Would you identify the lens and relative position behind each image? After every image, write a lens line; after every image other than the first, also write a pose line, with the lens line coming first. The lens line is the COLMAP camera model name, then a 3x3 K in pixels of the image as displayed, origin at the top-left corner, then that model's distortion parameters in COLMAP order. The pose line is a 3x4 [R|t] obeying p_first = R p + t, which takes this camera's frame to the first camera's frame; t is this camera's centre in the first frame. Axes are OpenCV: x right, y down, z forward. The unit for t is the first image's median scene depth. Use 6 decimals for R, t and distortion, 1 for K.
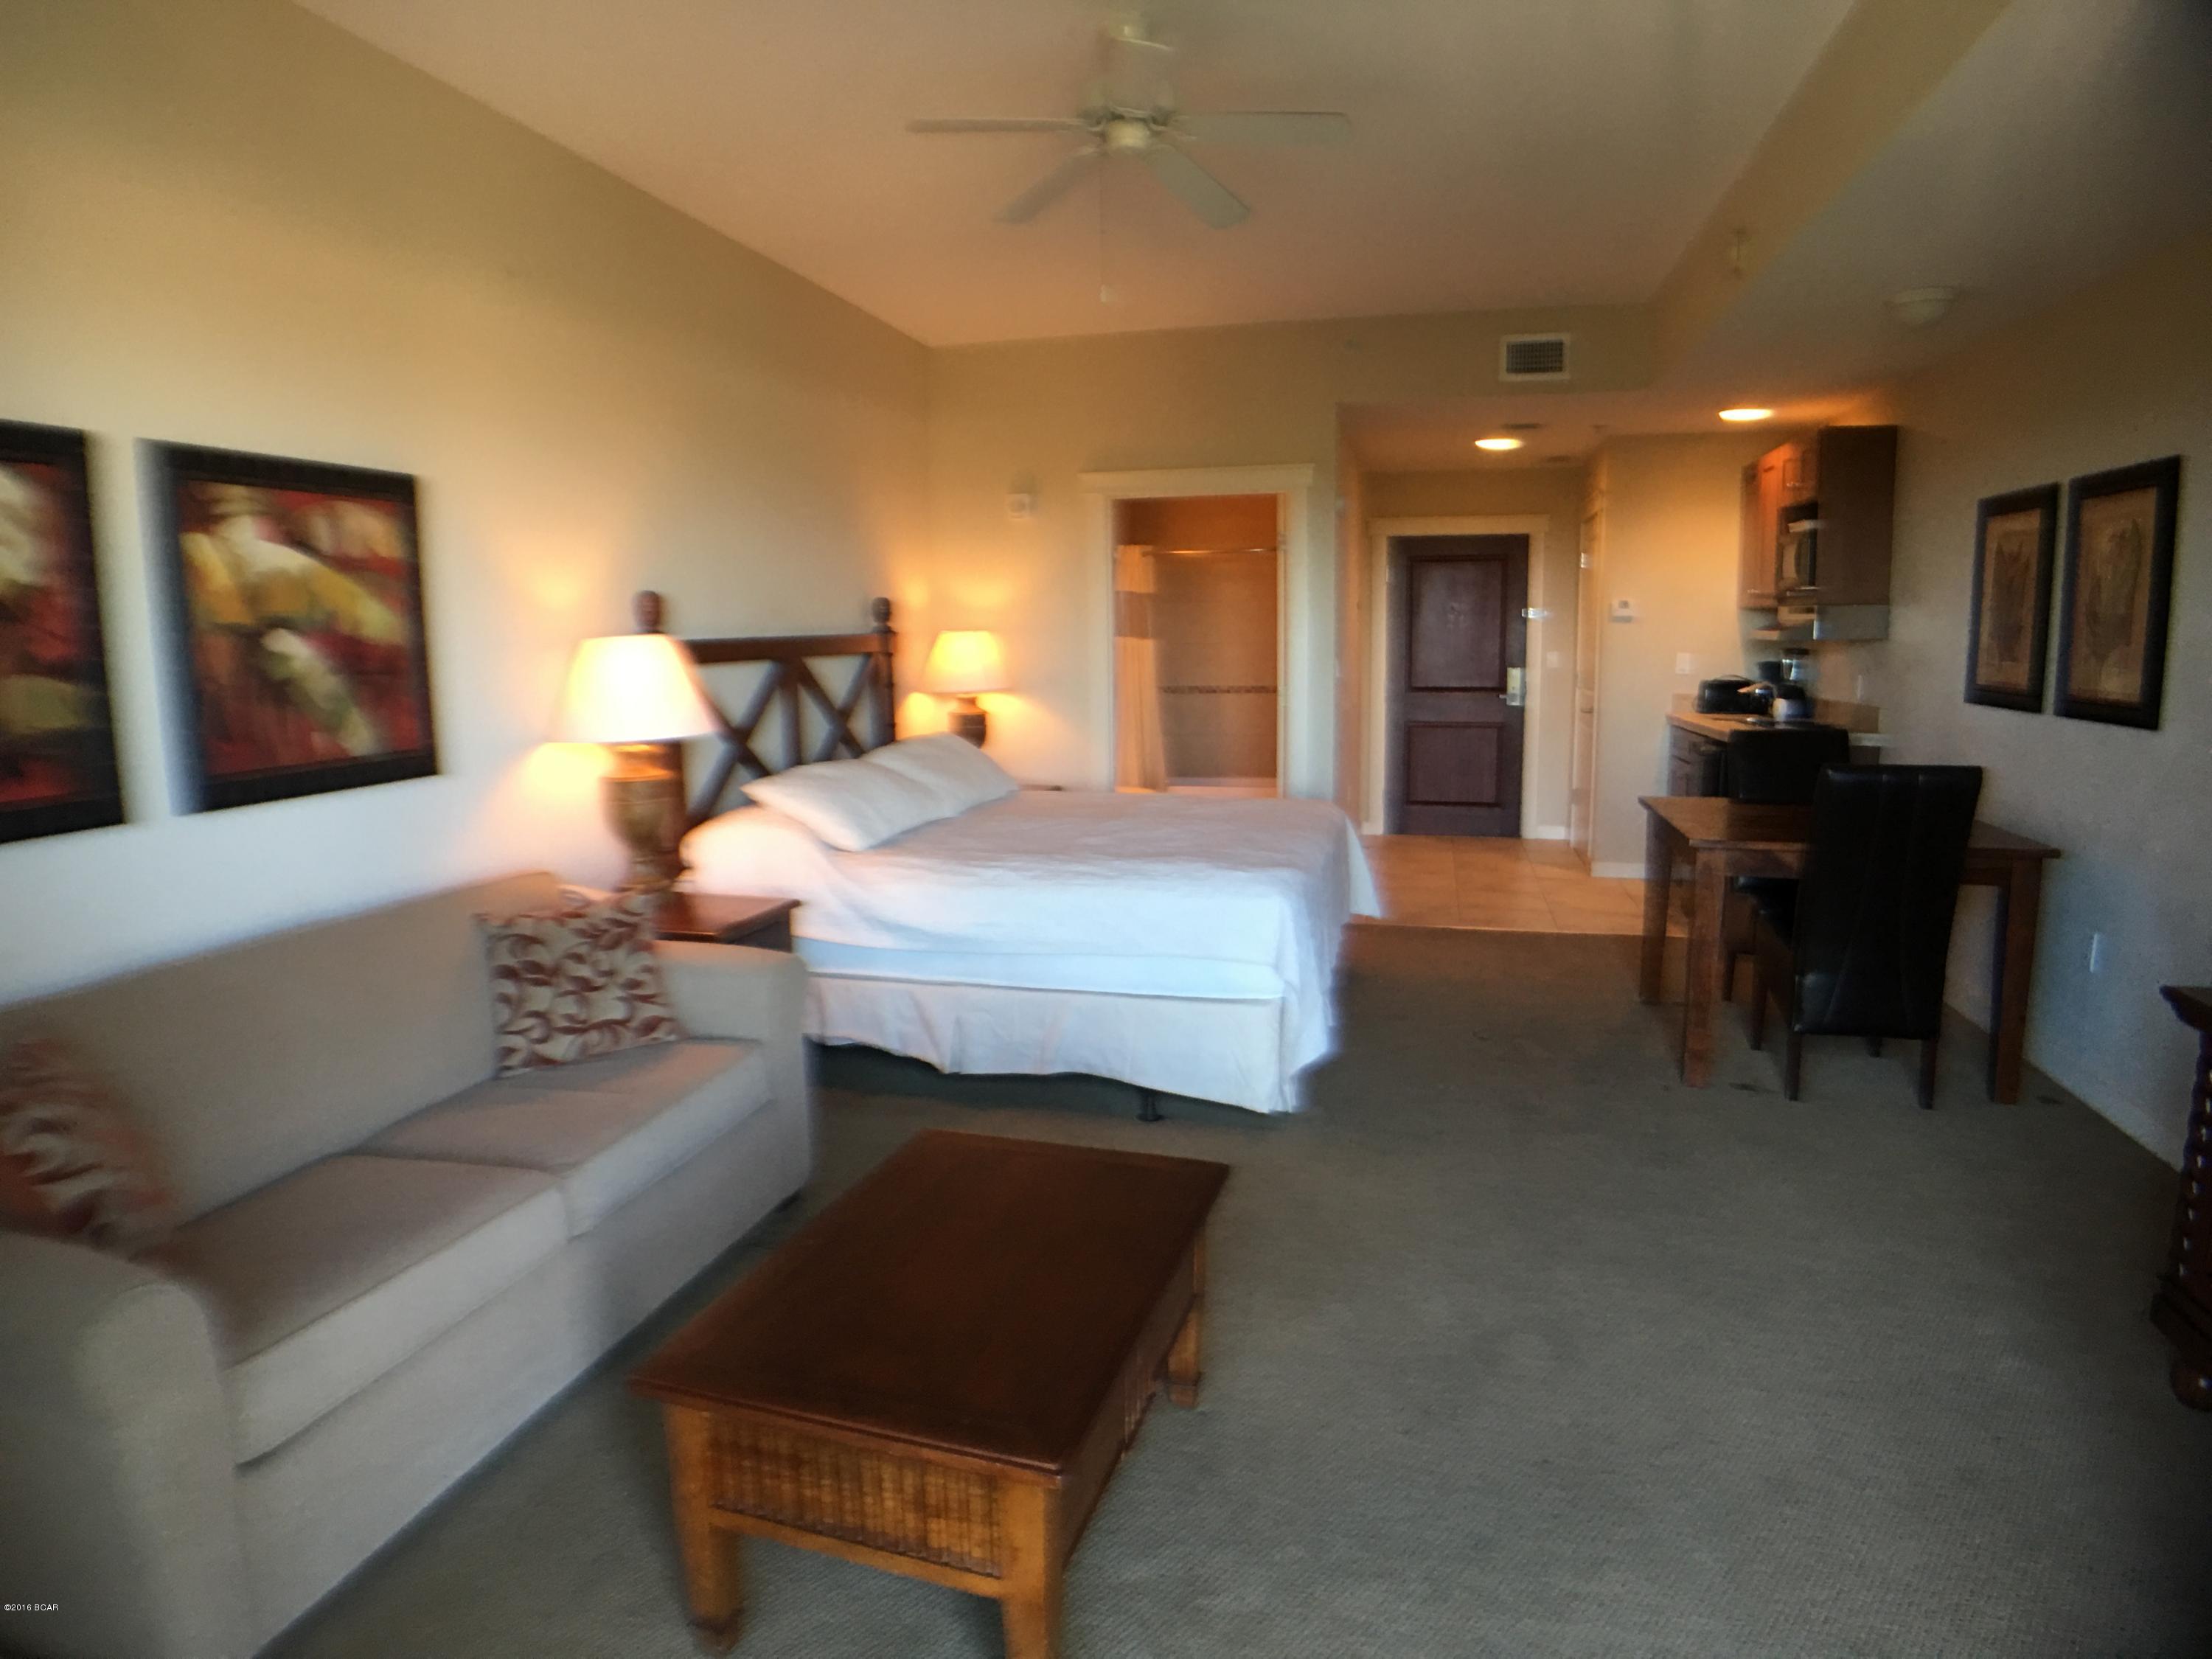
lens RADIAL K [[1268.4, 0, 1098.2], [0, 1268.4, 825.8], [0, 0, 1]] dist [-0.079868, 0.021978]
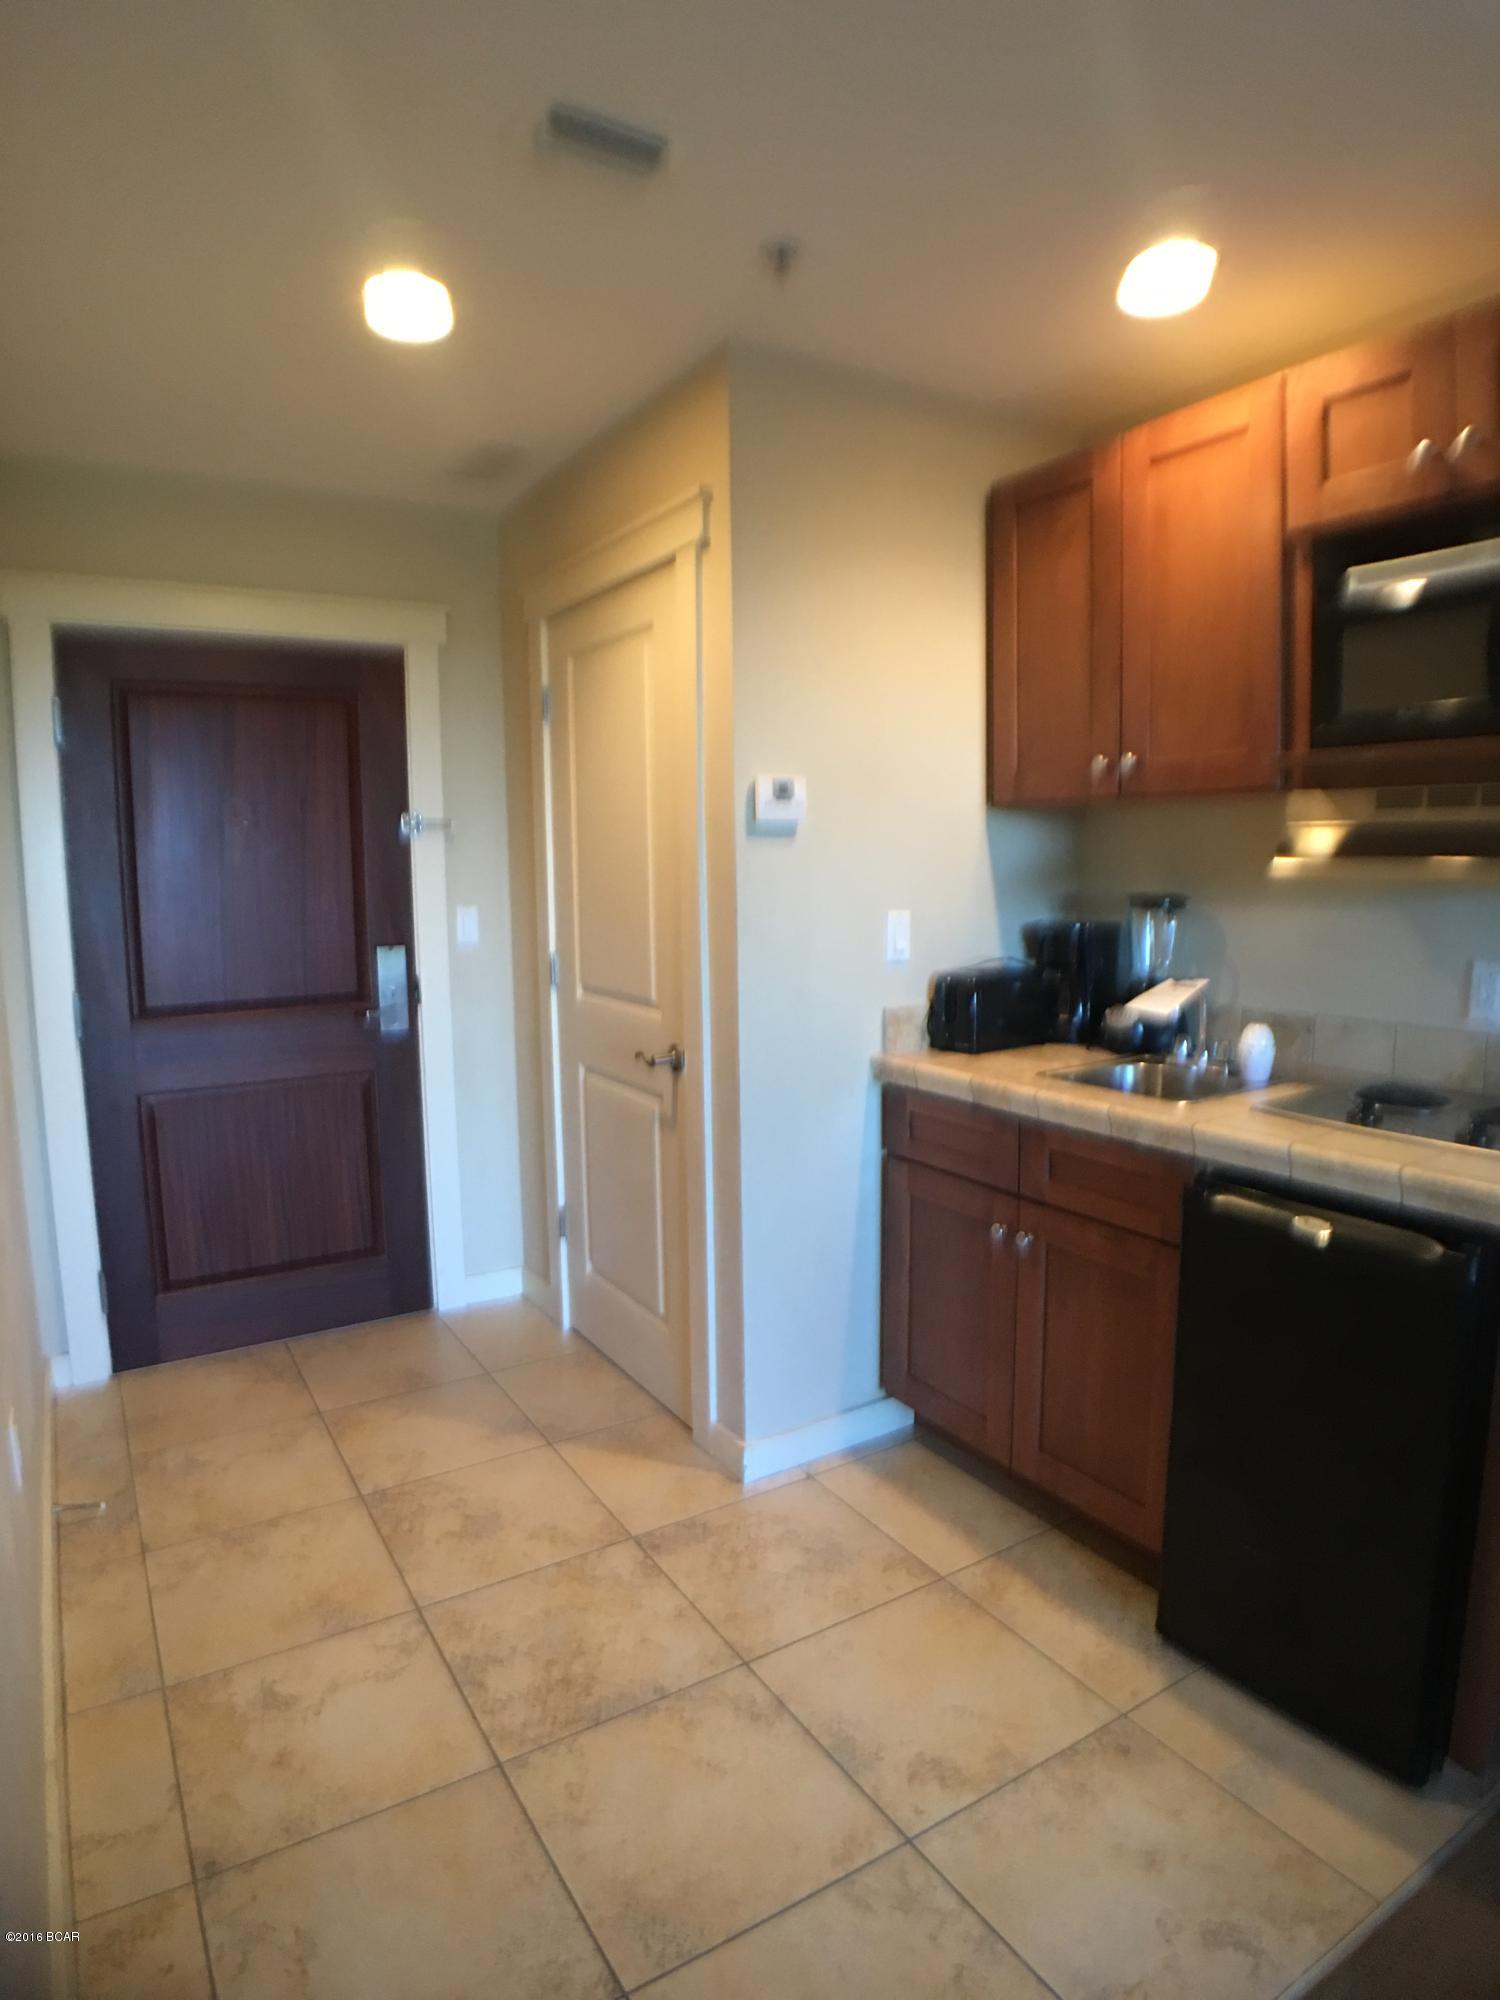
lens RADIAL K [[1145.6, 0, 723.1], [0, 1145.6, 995.2], [0, 0, 1]] dist [-0.065261, 0.002300]
pose [[0.695198, -0.079434, 0.714416, 0.236815], [0.109947, 0.993931, 0.003523, -0.183562], [-0.710360, 0.076099, 0.699712, 1.196894]]
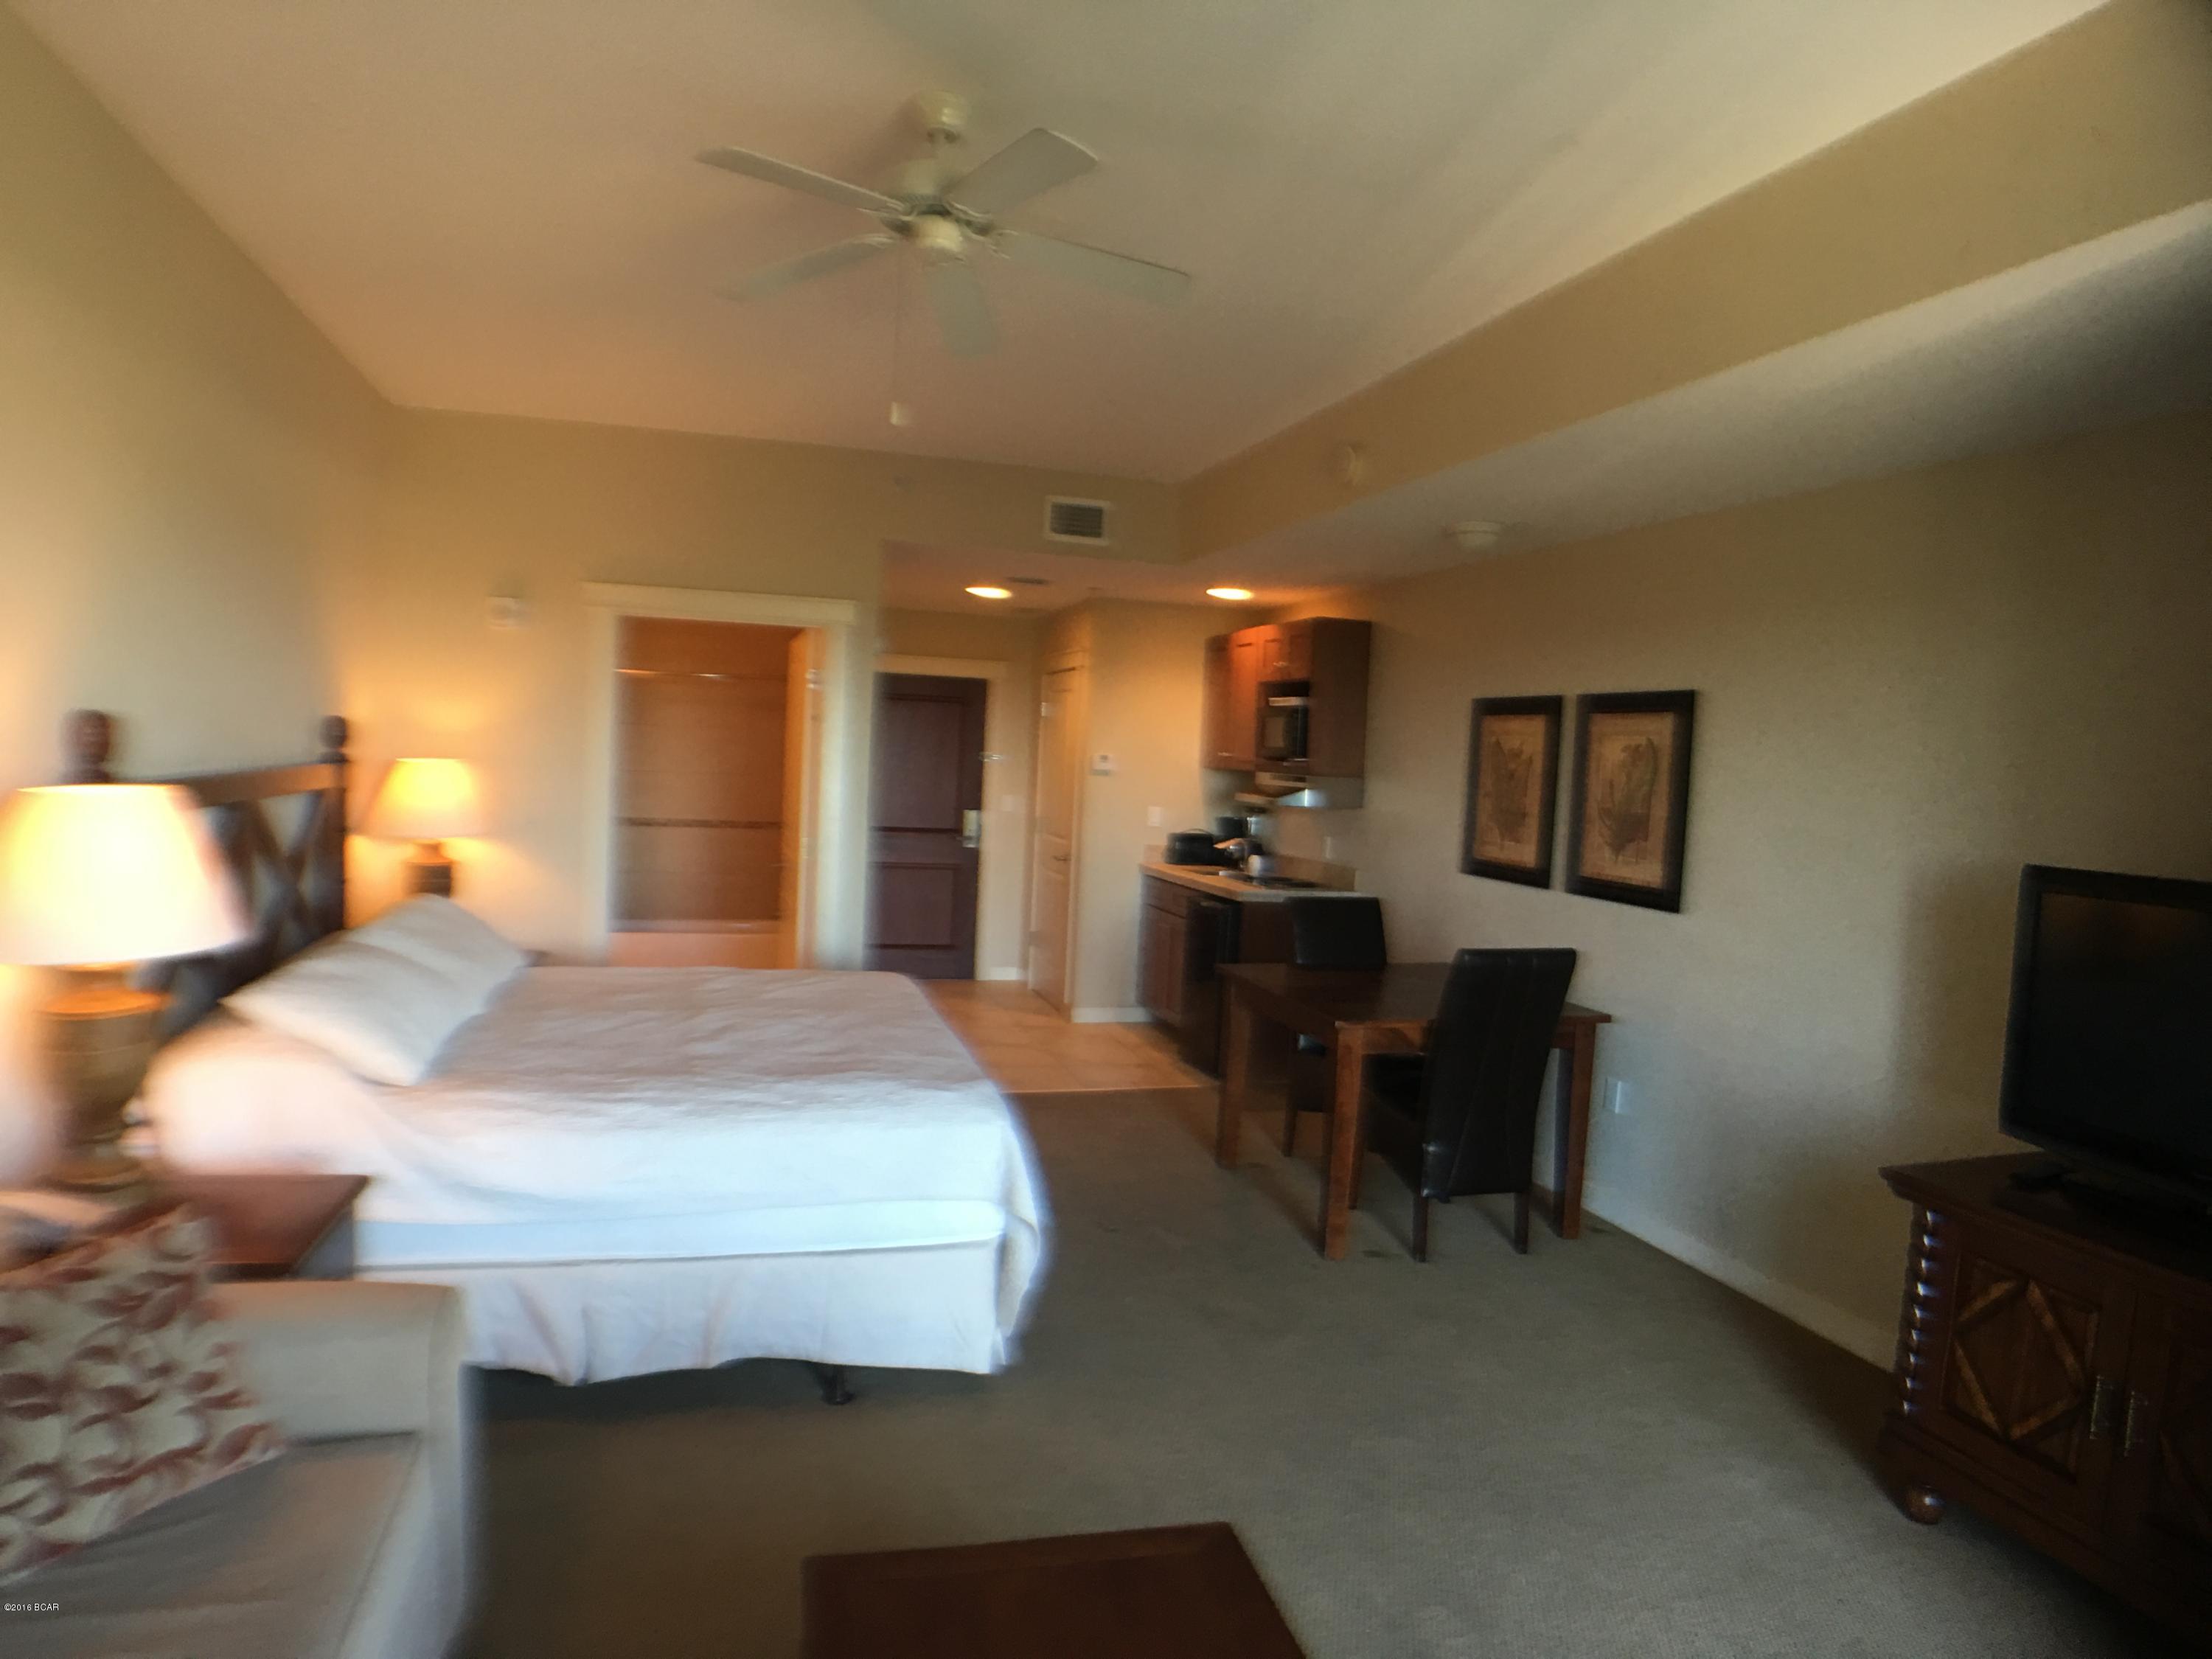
lens RADIAL K [[1267.1, 0, 1056.8], [0, 1267.1, 821.4], [0, 0, 1]] dist [-0.065261, 0.002300]
pose [[0.866328, 0.025231, 0.498838, -0.212676], [0.017984, 0.996500, -0.081636, -0.061530], [-0.499152, 0.079694, 0.862842, 0.177637]]
